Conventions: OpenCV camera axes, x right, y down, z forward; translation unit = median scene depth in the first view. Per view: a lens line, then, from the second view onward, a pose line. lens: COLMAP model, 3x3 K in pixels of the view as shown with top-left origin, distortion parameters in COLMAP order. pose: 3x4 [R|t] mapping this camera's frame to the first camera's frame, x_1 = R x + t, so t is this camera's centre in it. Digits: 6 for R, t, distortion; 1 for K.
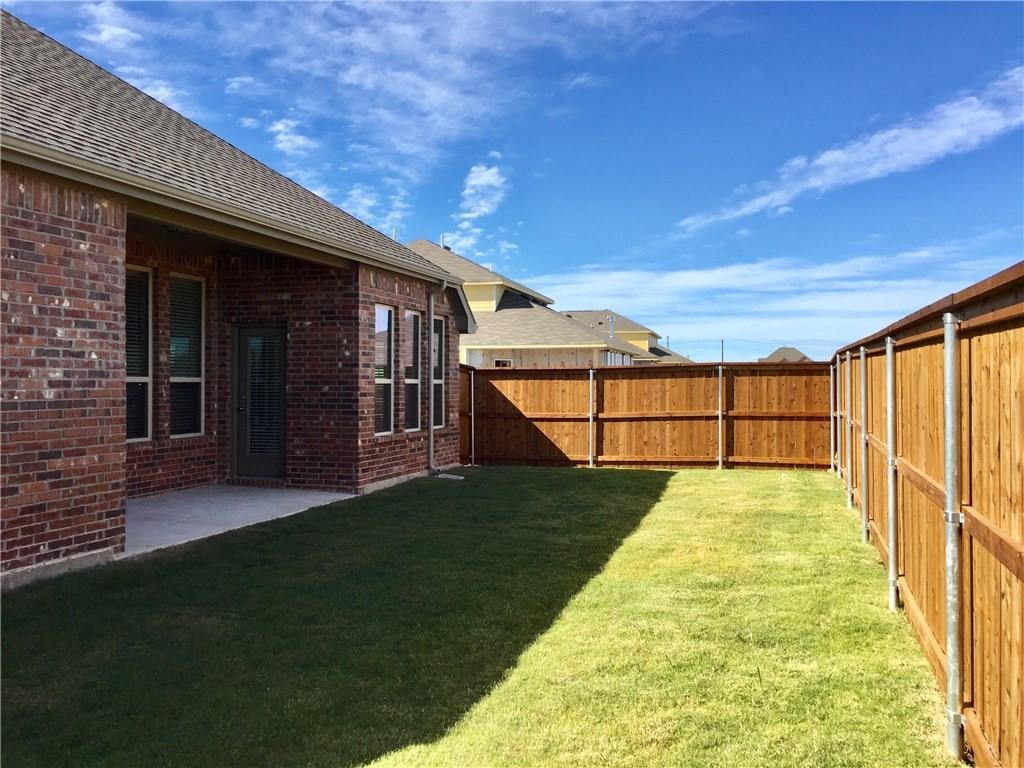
lens RADIAL K [[881.9, 0, 512.0], [0, 881.9, 379.2], [0, 0, 1]] dist [0.072253, -0.090608]
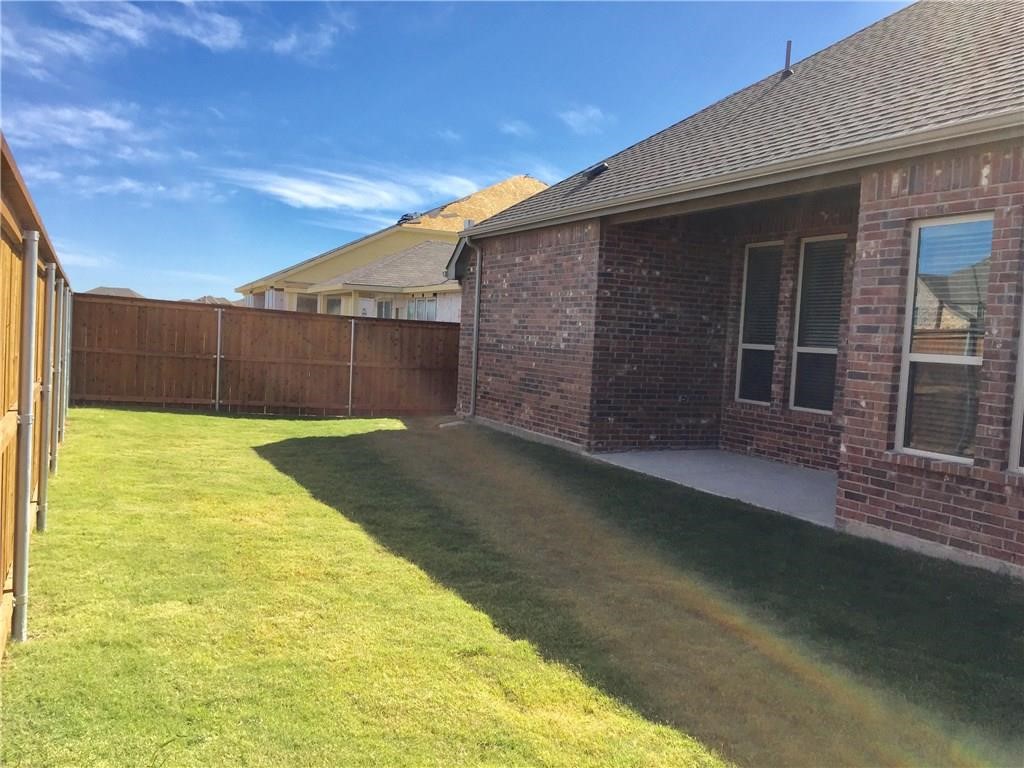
lens RADIAL K [[881.9, 0, 512.5], [0, 881.9, 387.1], [0, 0, 1]] dist [0.072253, -0.090608]
pose [[-0.729724, -0.005460, -0.683720, 0.733959], [-0.058212, 0.996834, 0.054168, 0.009158], [0.681259, 0.079329, -0.727731, 2.130421]]
